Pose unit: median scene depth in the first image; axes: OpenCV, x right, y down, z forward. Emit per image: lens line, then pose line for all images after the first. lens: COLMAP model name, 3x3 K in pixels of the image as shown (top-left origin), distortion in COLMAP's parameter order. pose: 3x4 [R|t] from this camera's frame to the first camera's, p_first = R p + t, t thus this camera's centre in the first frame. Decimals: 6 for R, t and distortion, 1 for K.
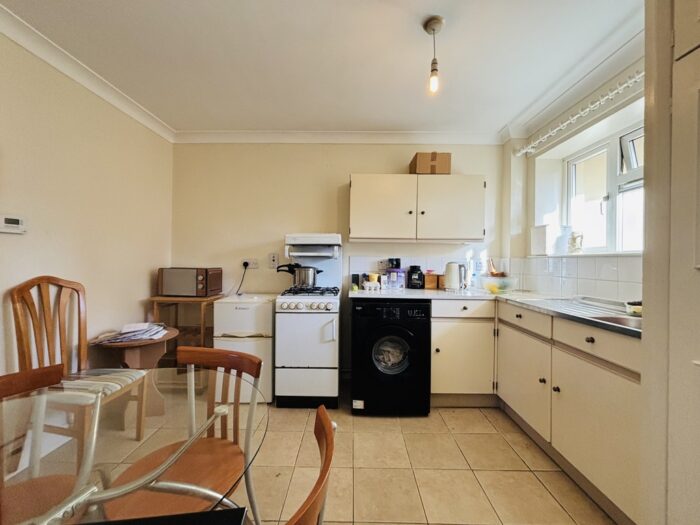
lens RADIAL K [[280.7, 0, 350.0], [0, 280.7, 262.2], [0, 0, 1]] dist [0.003100, -0.000213]
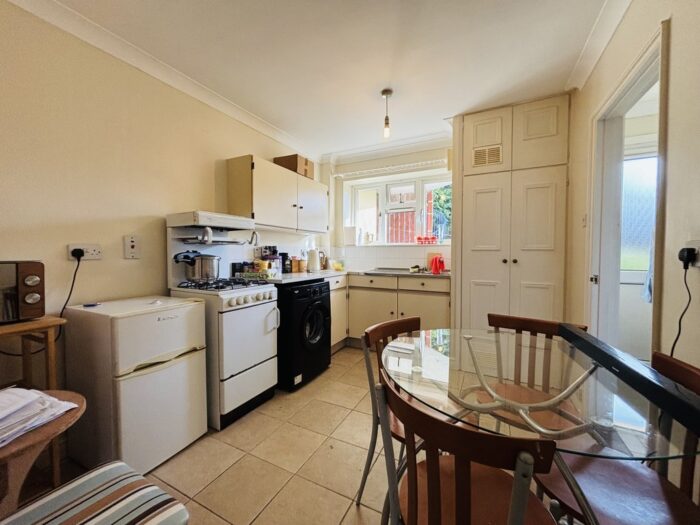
lens RADIAL K [[280.7, 0, 349.4], [0, 280.7, 262.2], [0, 0, 1]] dist [0.003100, -0.000213]
pose [[0.439537, -0.038972, 0.897379, -0.780058], [0.005652, 0.999159, 0.040623, 0.007456], [-0.898207, -0.012784, 0.439387, 0.320620]]
